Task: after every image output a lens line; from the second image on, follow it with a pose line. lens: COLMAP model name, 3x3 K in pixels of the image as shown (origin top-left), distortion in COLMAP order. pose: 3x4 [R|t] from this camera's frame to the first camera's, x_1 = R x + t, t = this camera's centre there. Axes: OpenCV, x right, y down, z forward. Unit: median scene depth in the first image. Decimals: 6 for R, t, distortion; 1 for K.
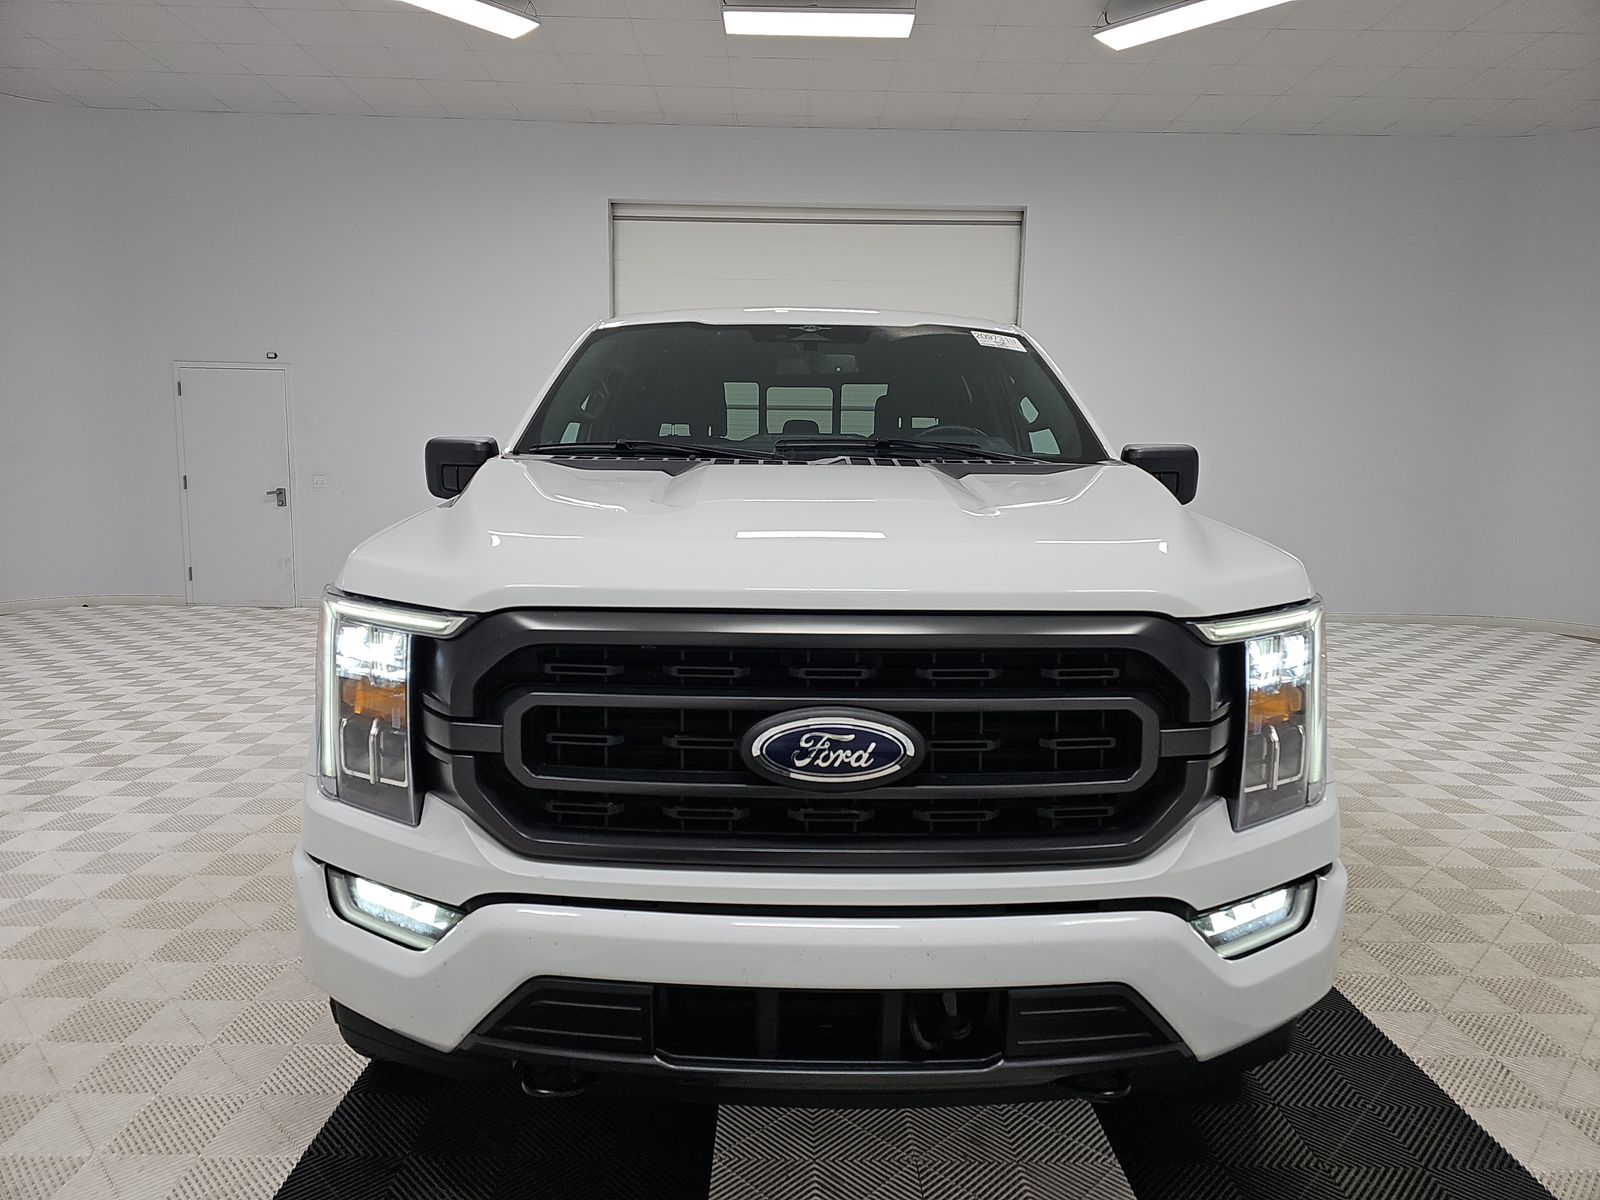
lens RADIAL K [[1070.3, 0, 793.0], [0, 1070.3, 605.1], [0, 0, 1]] dist [0.063952, -0.057258]
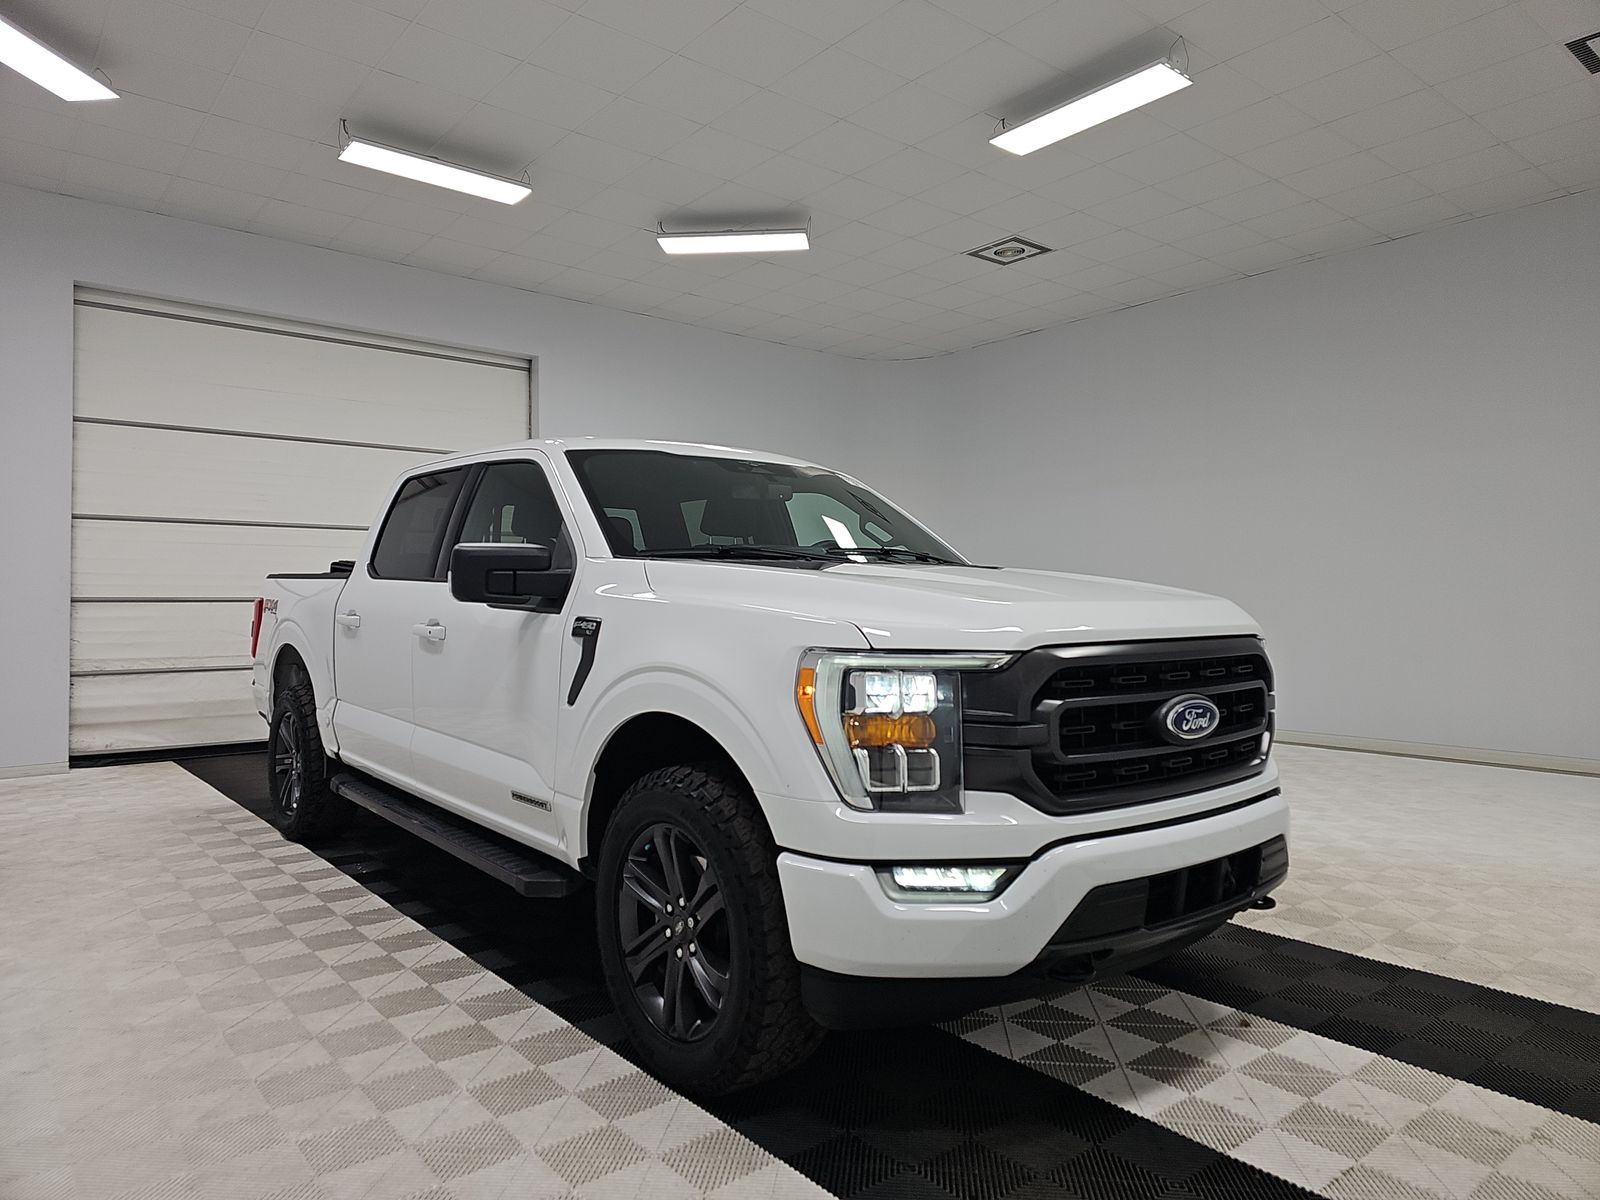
lens RADIAL K [[1070.3, 0, 793.0], [0, 1070.3, 605.1], [0, 0, 1]] dist [0.063952, -0.057258]
pose [[0.771137, -0.015393, 0.636483, -1.468916], [0.092386, 0.991832, -0.087944, 0.044685], [-0.629931, 0.126620, 0.766260, 0.054439]]
